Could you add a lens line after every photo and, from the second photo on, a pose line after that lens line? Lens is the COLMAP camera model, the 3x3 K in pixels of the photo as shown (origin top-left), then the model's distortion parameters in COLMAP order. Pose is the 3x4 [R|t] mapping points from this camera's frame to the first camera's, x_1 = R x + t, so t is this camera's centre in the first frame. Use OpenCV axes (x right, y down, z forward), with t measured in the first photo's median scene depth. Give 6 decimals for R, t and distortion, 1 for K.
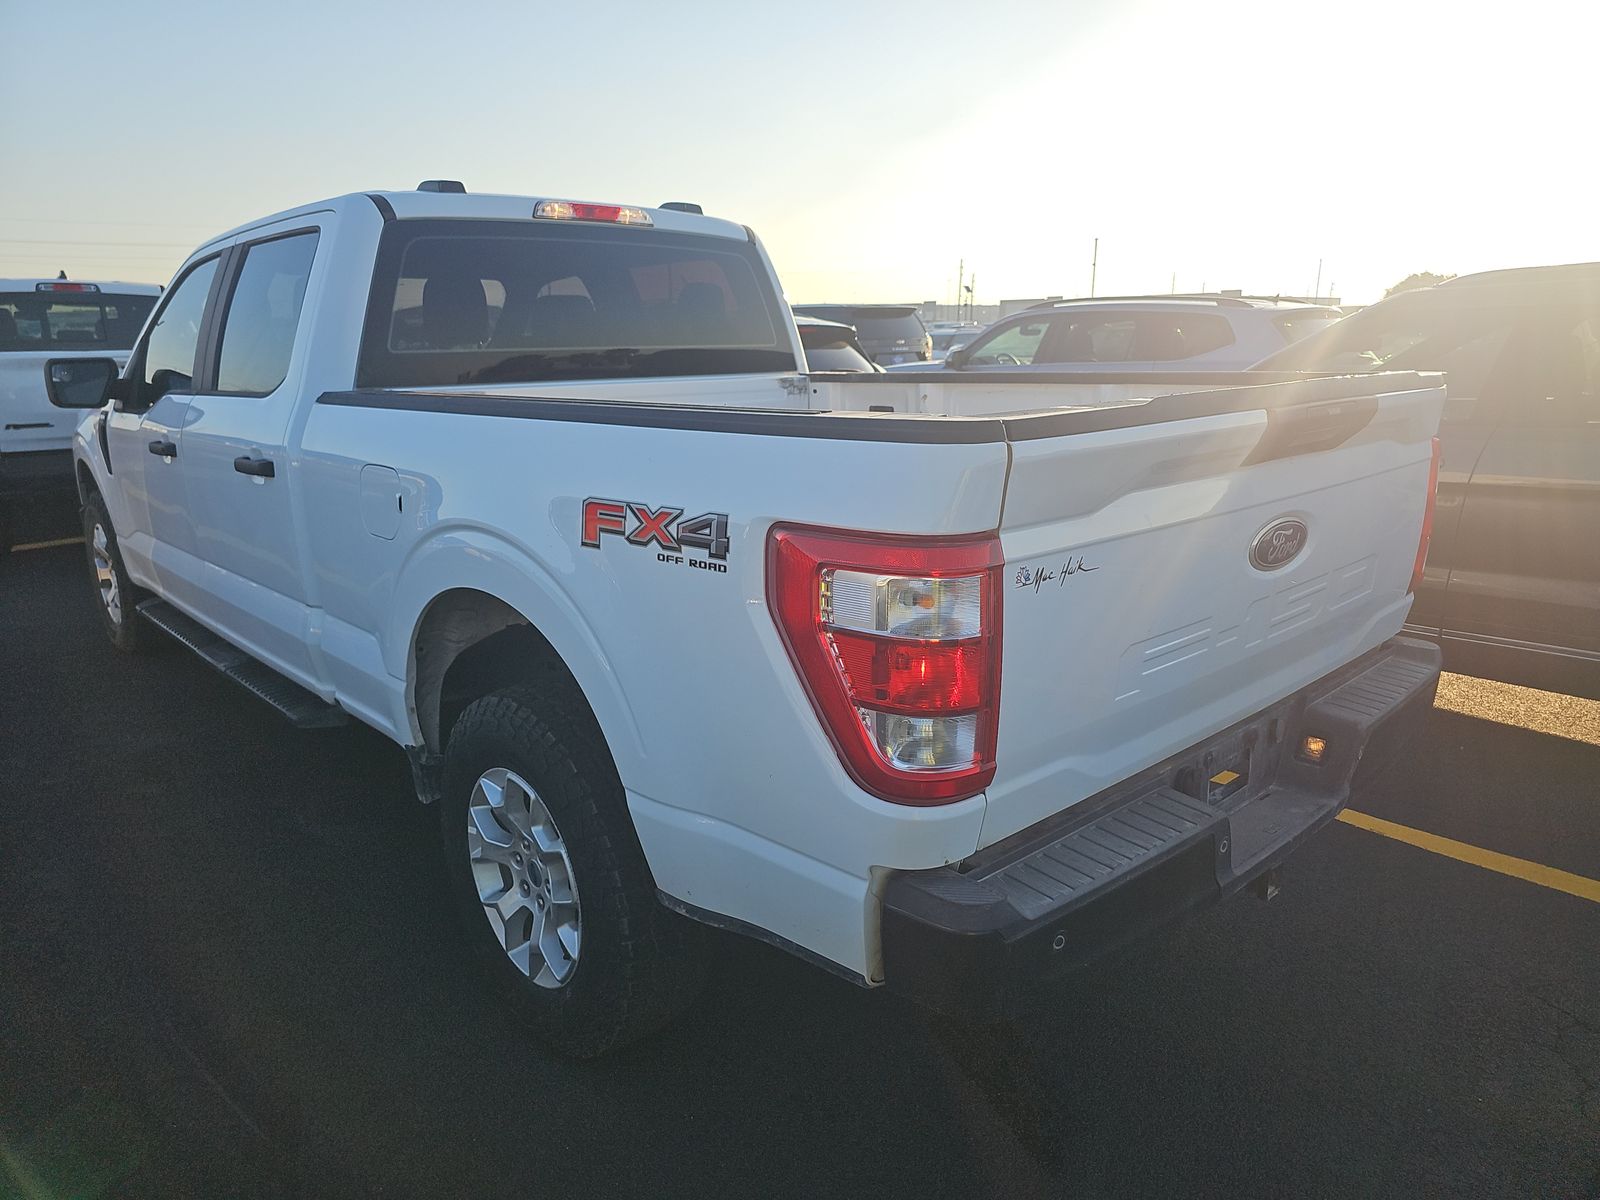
lens RADIAL K [[1083.7, 0, 800.0], [0, 1083.7, 600.0], [0, 0, 1]] dist [0.049747, -0.061097]
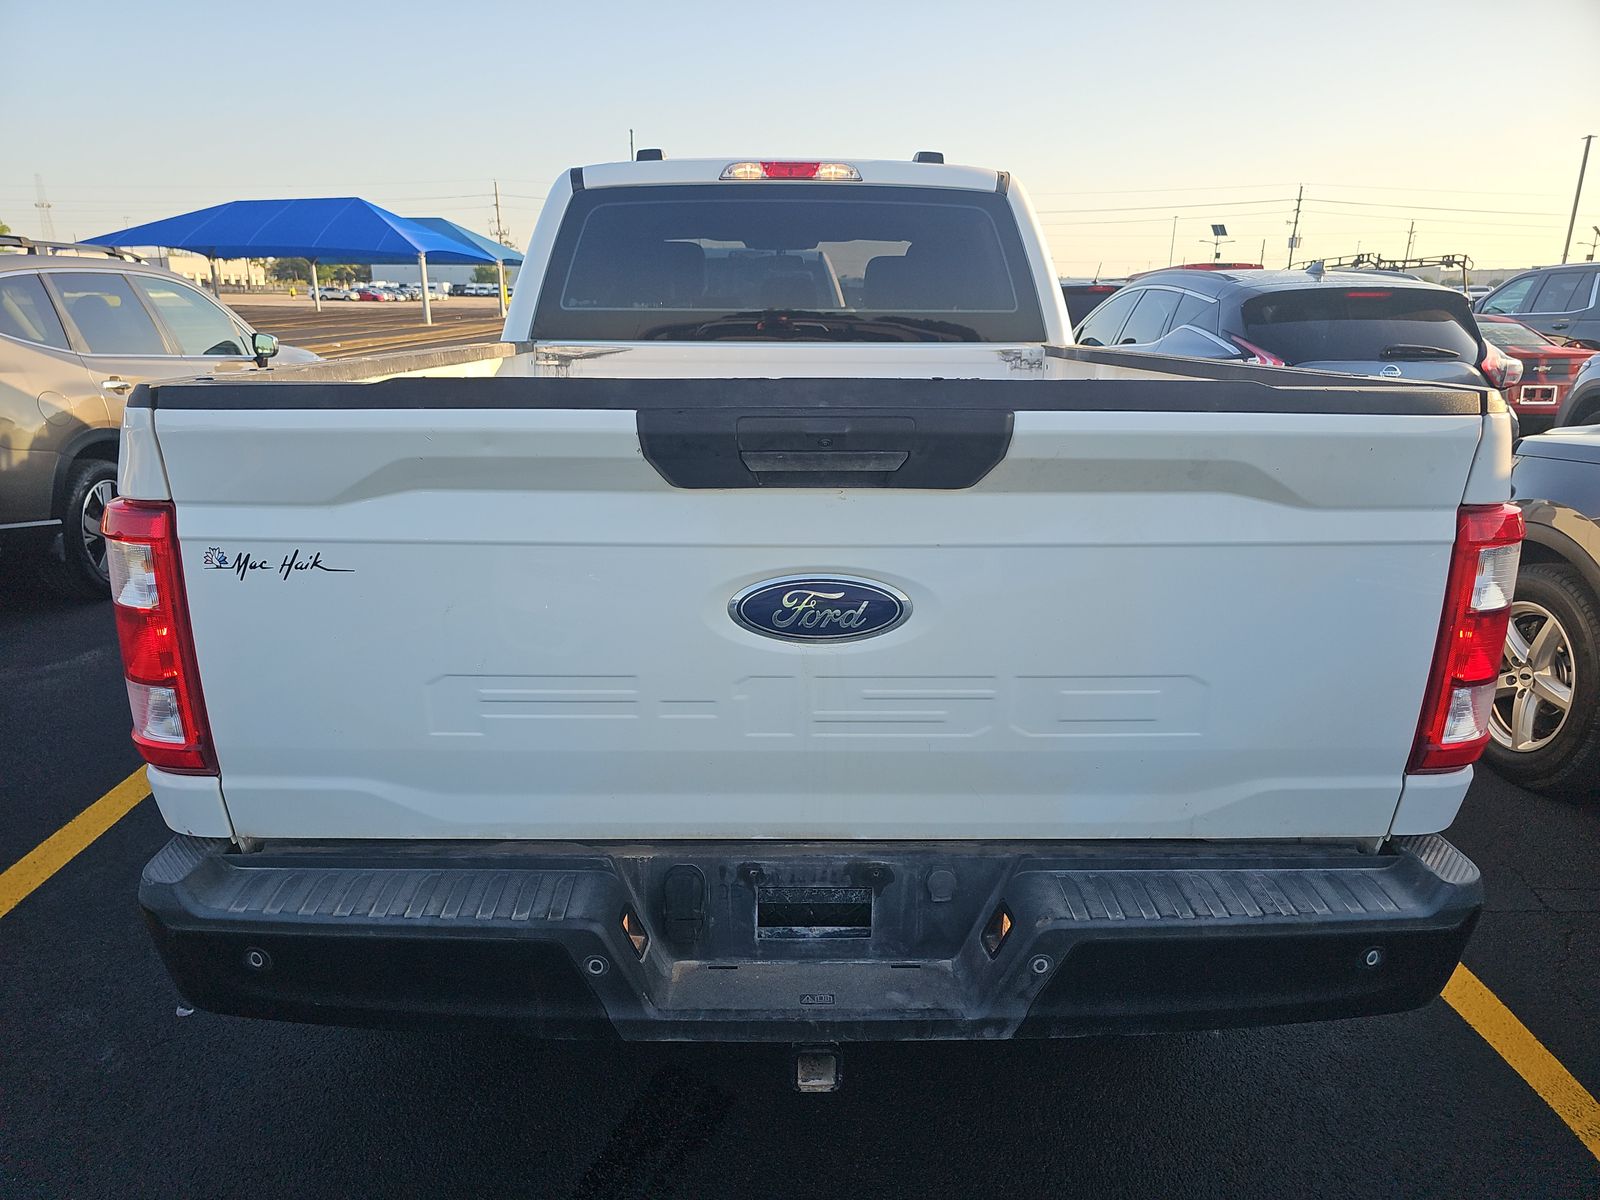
lens RADIAL K [[1083.7, 0, 800.0], [0, 1083.7, 600.0], [0, 0, 1]] dist [0.049747, -0.061097]
pose [[0.736286, 0.195868, -0.647703, 0.548987], [-0.175172, 0.979733, 0.097146, -0.076247], [0.653604, 0.041932, 0.755674, 0.290805]]
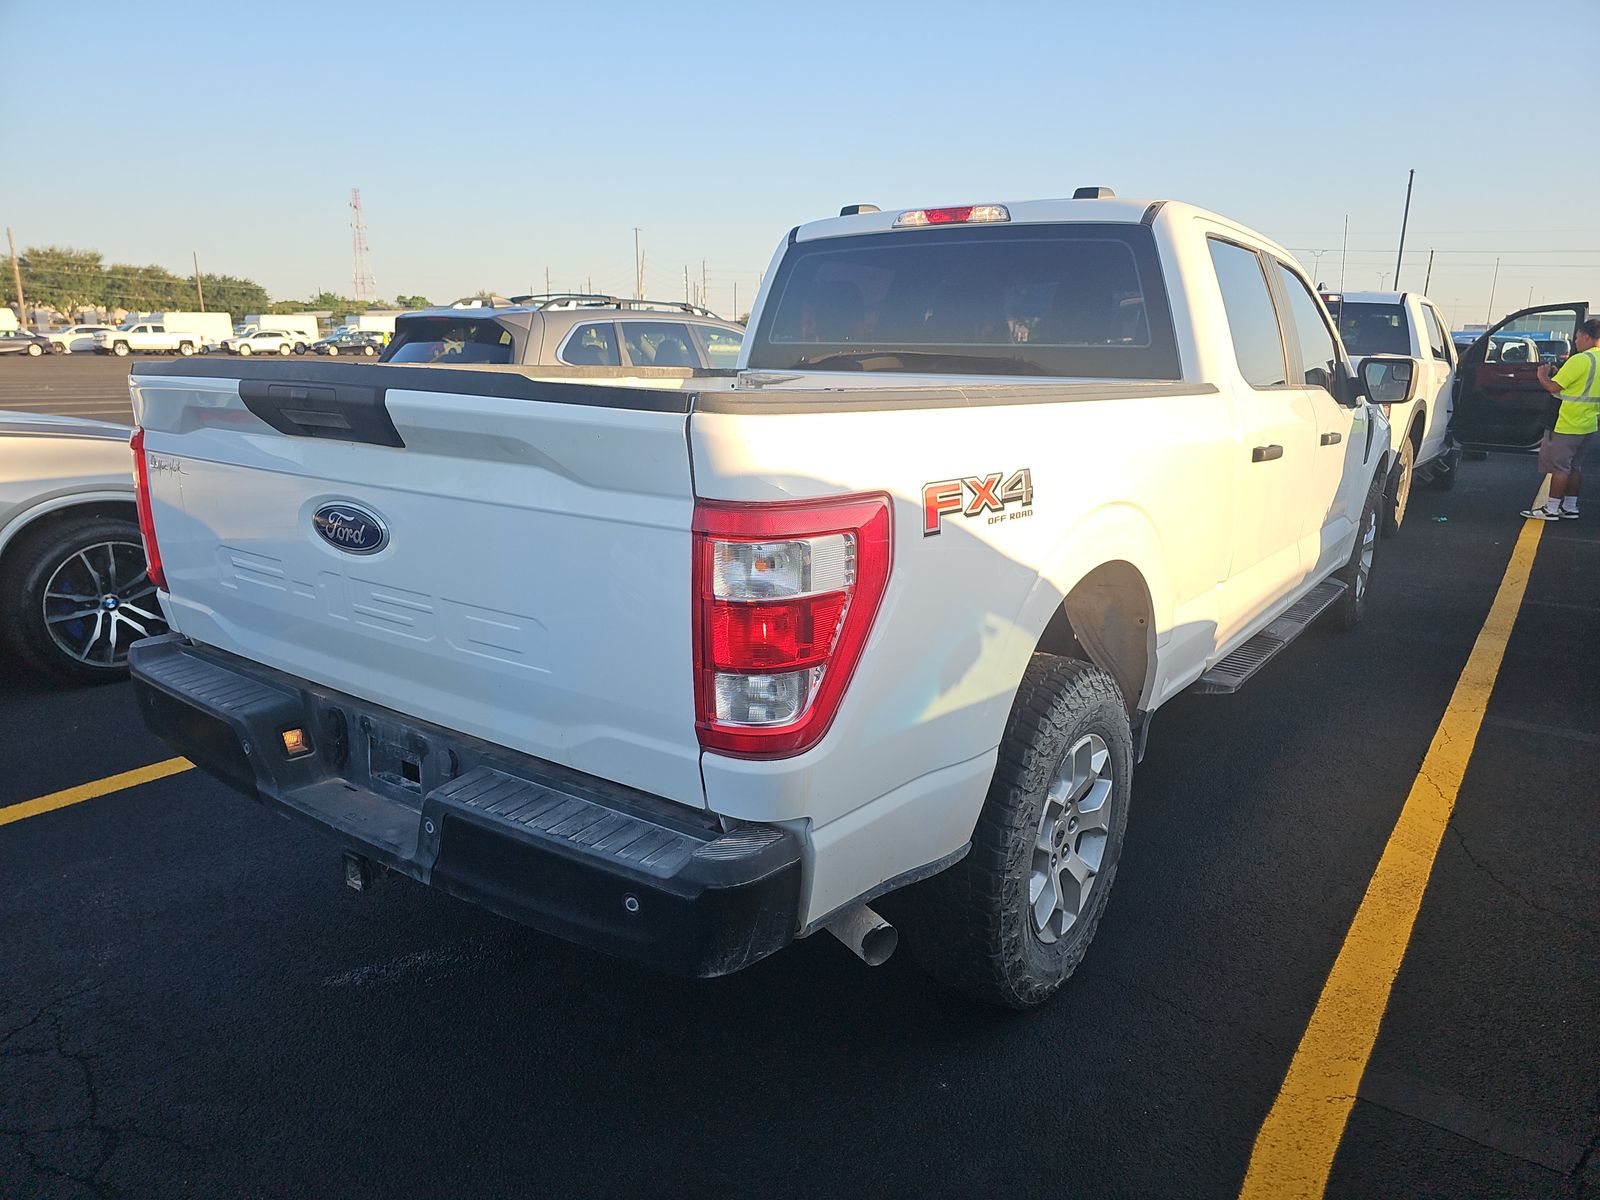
lens RADIAL K [[1083.7, 0, 800.0], [0, 1083.7, 600.0], [0, 0, 1]] dist [0.049747, -0.061097]
pose [[0.181871, 0.237034, -0.954326, 0.908699], [-0.251155, 0.949519, 0.187976, -0.170828], [0.950707, 0.205497, 0.232223, 0.721077]]
